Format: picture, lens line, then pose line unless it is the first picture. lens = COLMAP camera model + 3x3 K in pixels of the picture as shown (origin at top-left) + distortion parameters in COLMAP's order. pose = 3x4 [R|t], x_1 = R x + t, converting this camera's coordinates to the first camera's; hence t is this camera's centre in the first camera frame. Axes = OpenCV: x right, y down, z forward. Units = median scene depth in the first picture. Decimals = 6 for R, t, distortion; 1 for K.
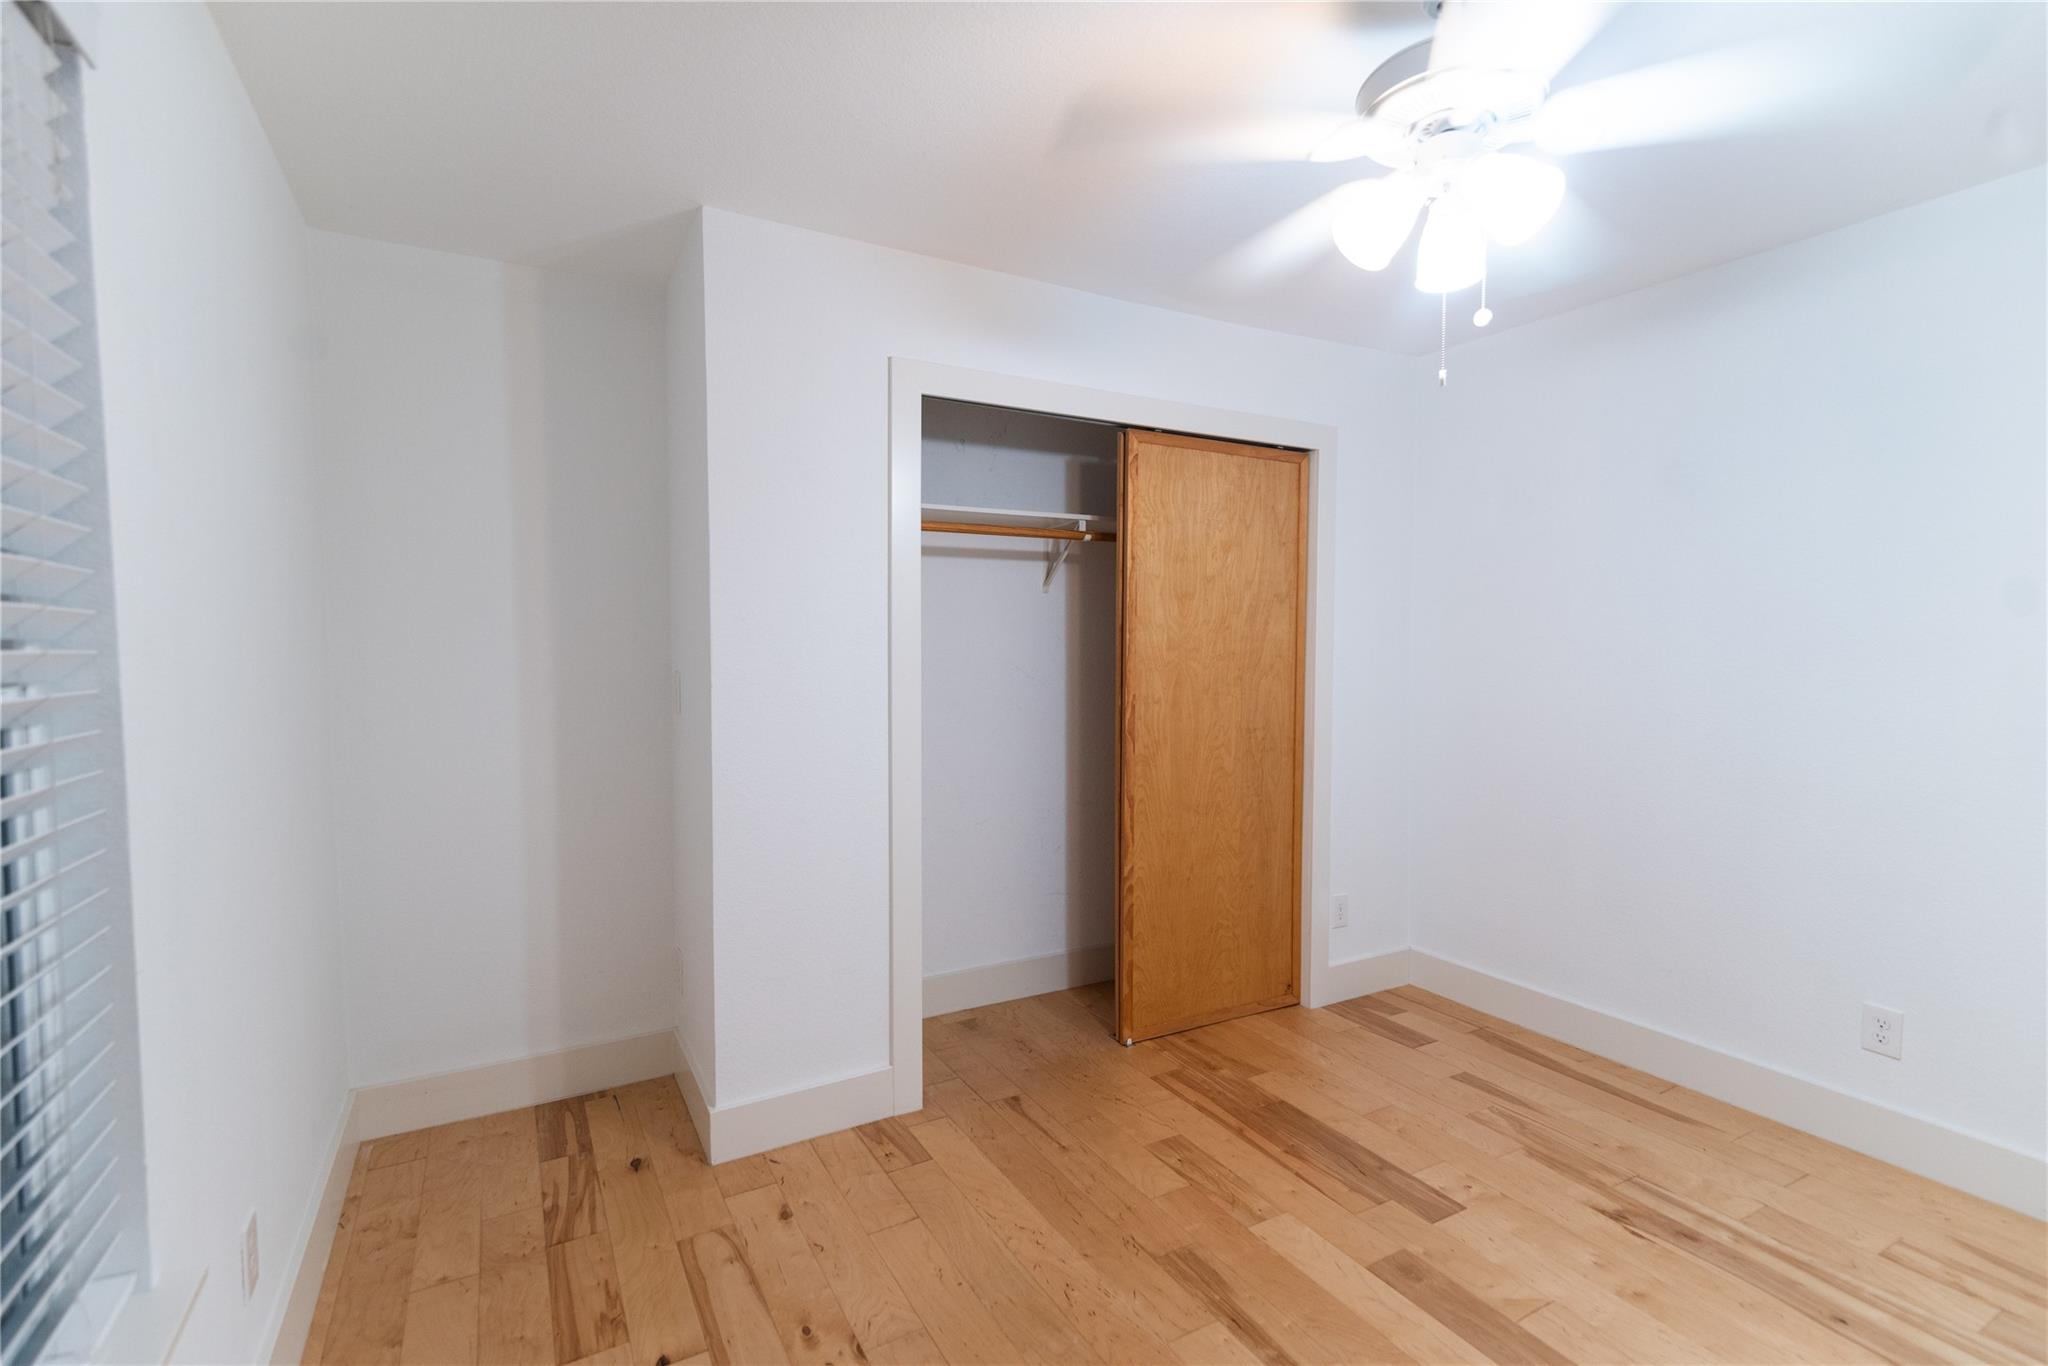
lens RADIAL K [[982.7, 0, 1044.9], [0, 982.7, 686.1], [0, 0, 1]] dist [0.029900, -0.015107]
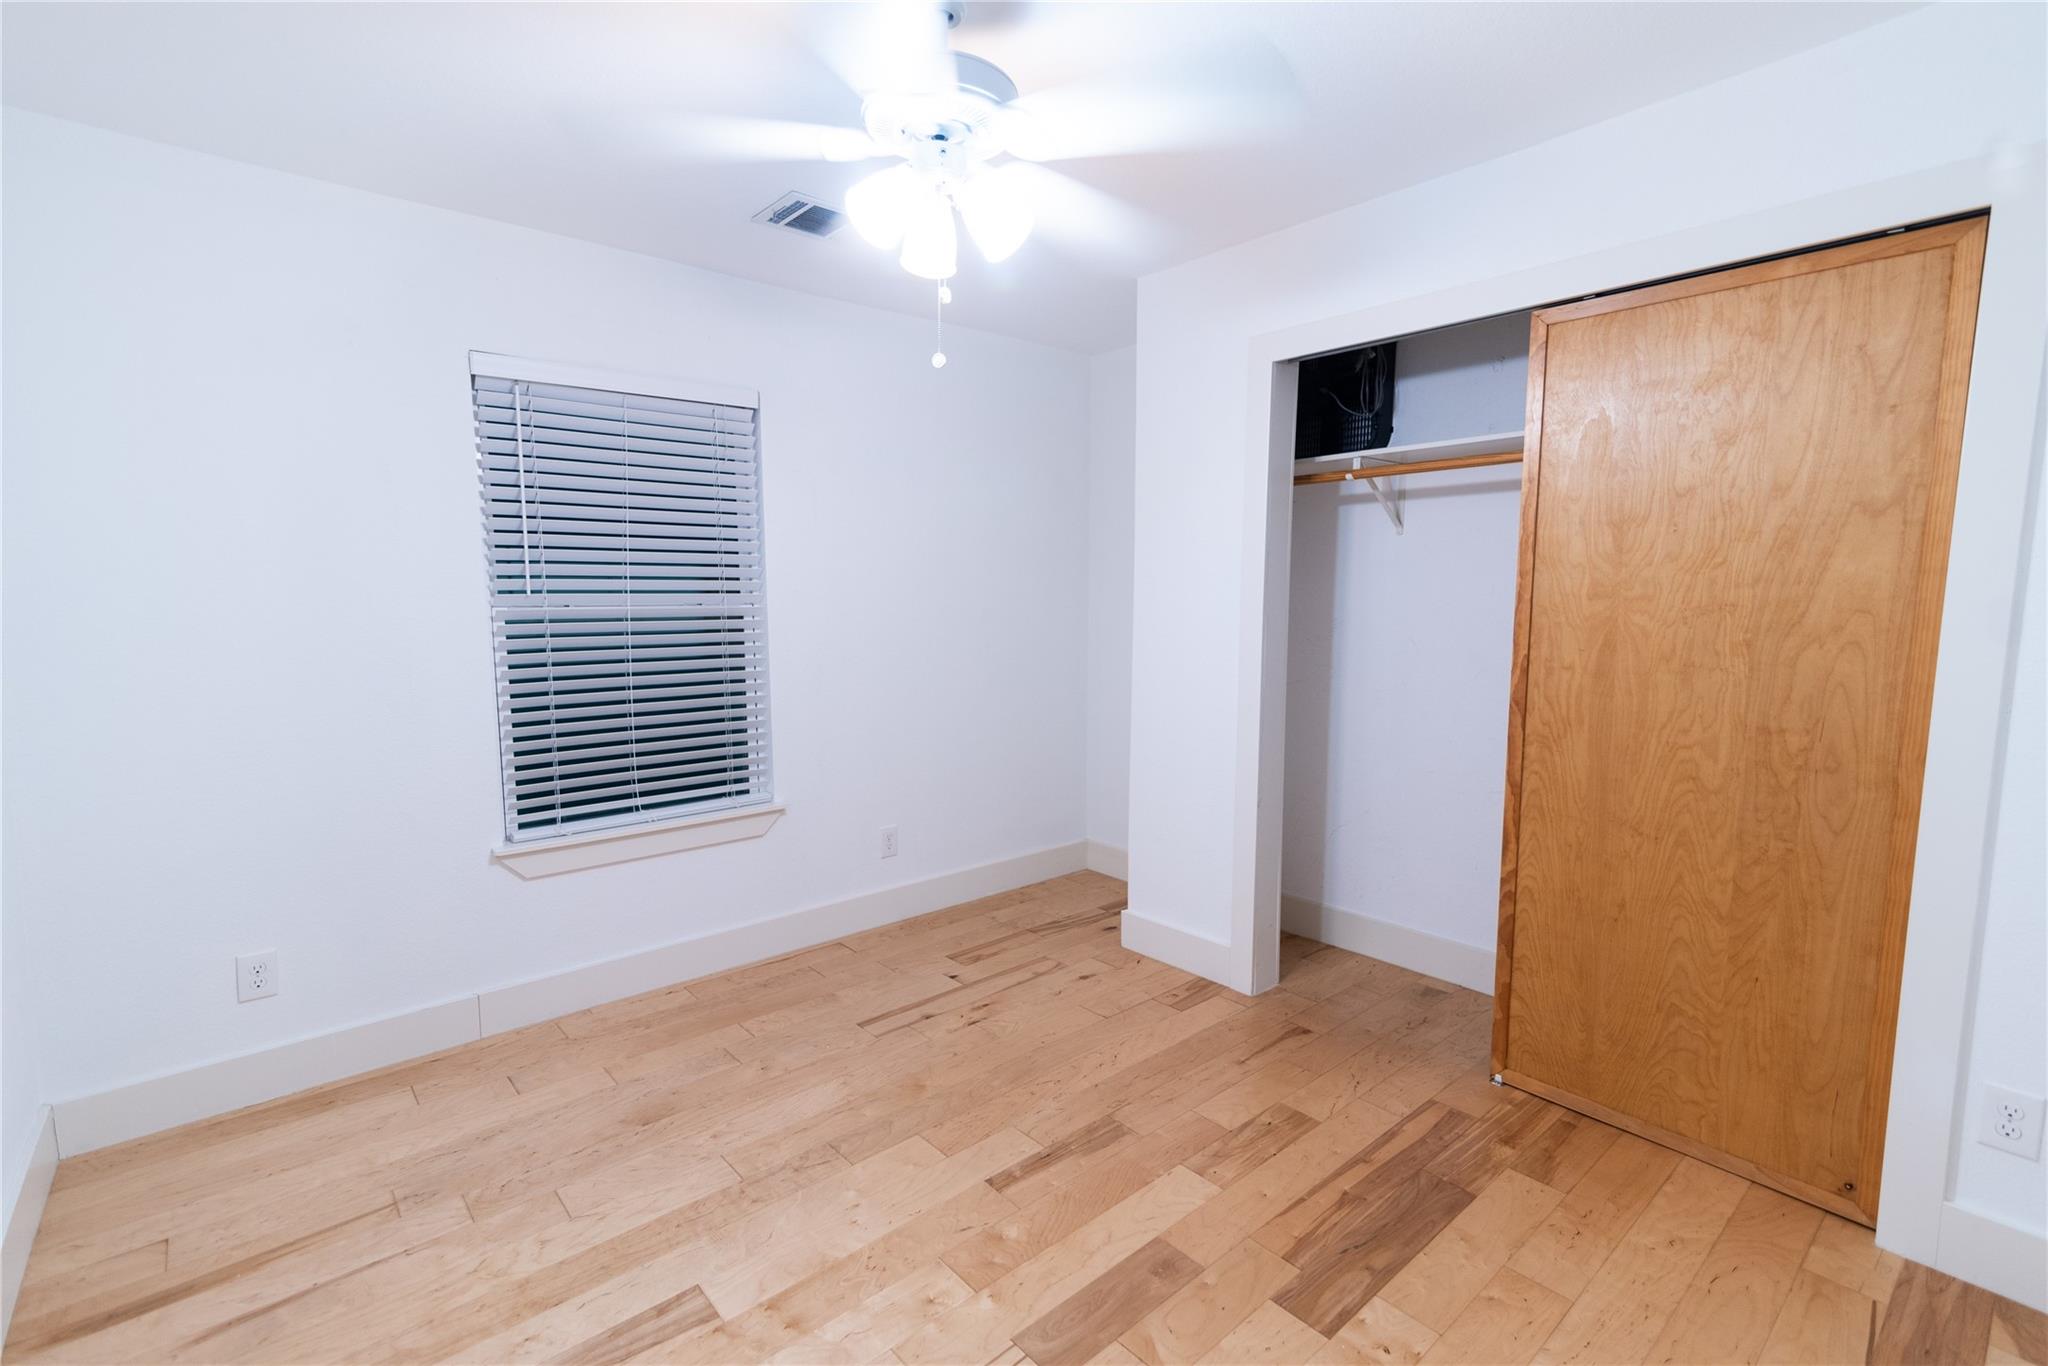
lens RADIAL K [[973.1, 0, 1001.2], [0, 973.1, 689.6], [0, 0, 1]] dist [0.013645, 0.000304]
pose [[0.144464, 0.101011, -0.984341, 0.790637], [-0.041192, 0.994528, 0.096010, -0.021169], [0.988652, 0.026677, 0.147834, 0.461660]]
